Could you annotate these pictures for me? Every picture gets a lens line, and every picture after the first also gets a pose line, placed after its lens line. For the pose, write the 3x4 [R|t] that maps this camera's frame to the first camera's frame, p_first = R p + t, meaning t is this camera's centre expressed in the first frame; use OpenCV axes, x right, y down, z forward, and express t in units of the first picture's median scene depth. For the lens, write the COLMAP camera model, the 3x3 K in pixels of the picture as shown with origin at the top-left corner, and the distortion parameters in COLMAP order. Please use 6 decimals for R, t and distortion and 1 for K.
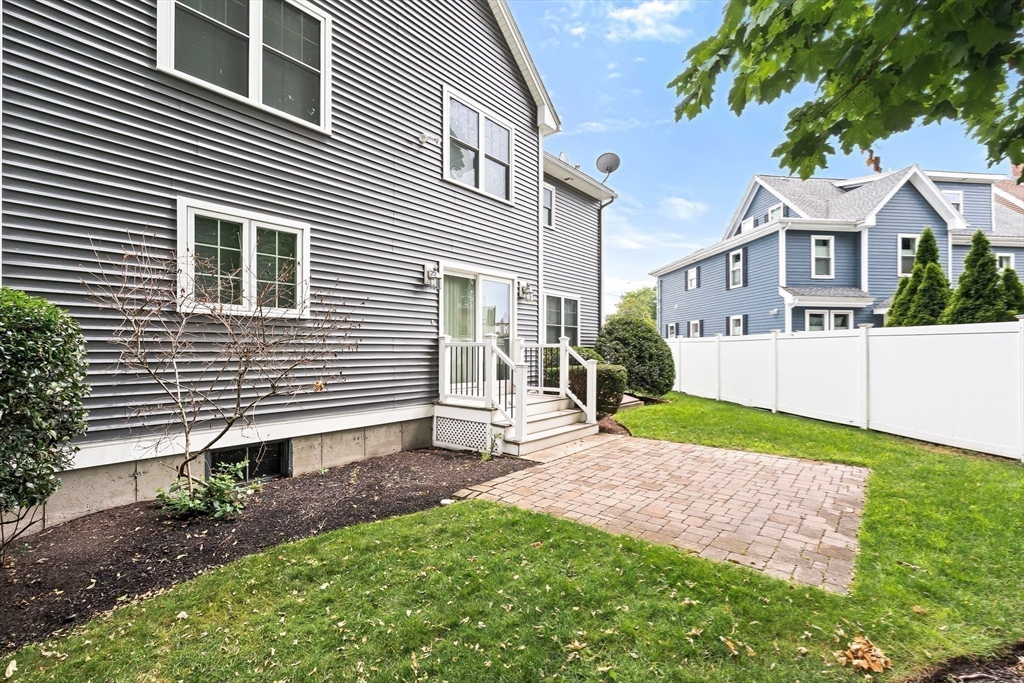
lens RADIAL K [[450.9, 0, 513.1], [0, 450.9, 346.6], [0, 0, 1]] dist [-0.004557, 0.001310]
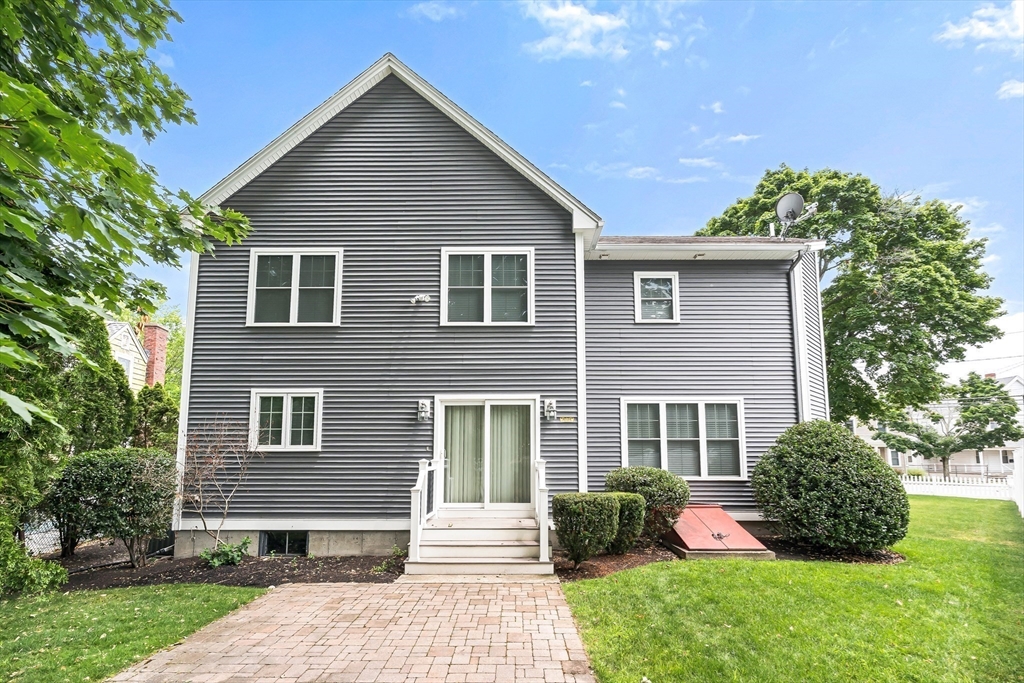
lens RADIAL K [[475.7, 0, 515.3], [0, 475.7, 405.6], [0, 0, 1]] dist [-0.003668, -0.000217]
pose [[0.635339, -0.083700, -0.767684, 1.299348], [0.006172, 0.994627, -0.103336, -0.049087], [0.772209, 0.060915, 0.632442, 0.538759]]
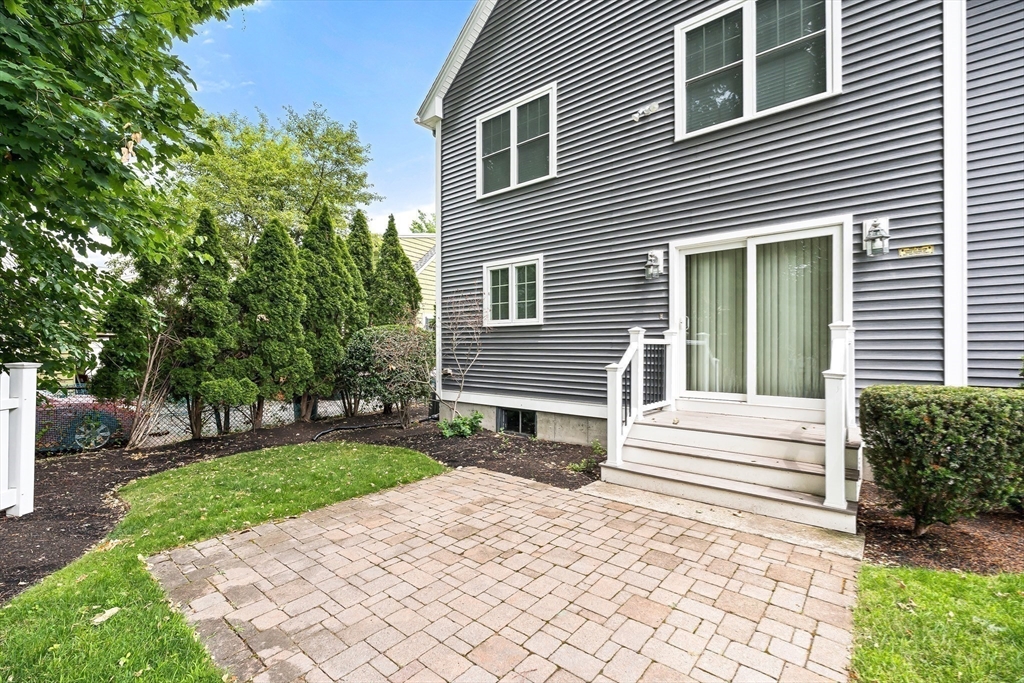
lens RADIAL K [[450.9, 0, 507.6], [0, 450.9, 344.3], [0, 0, 1]] dist [-0.004557, 0.001310]
pose [[-0.013128, -0.005406, -0.999899, 0.967724], [0.006822, 0.999962, -0.005496, 0.004726], [0.999891, -0.006894, -0.013091, 1.001011]]
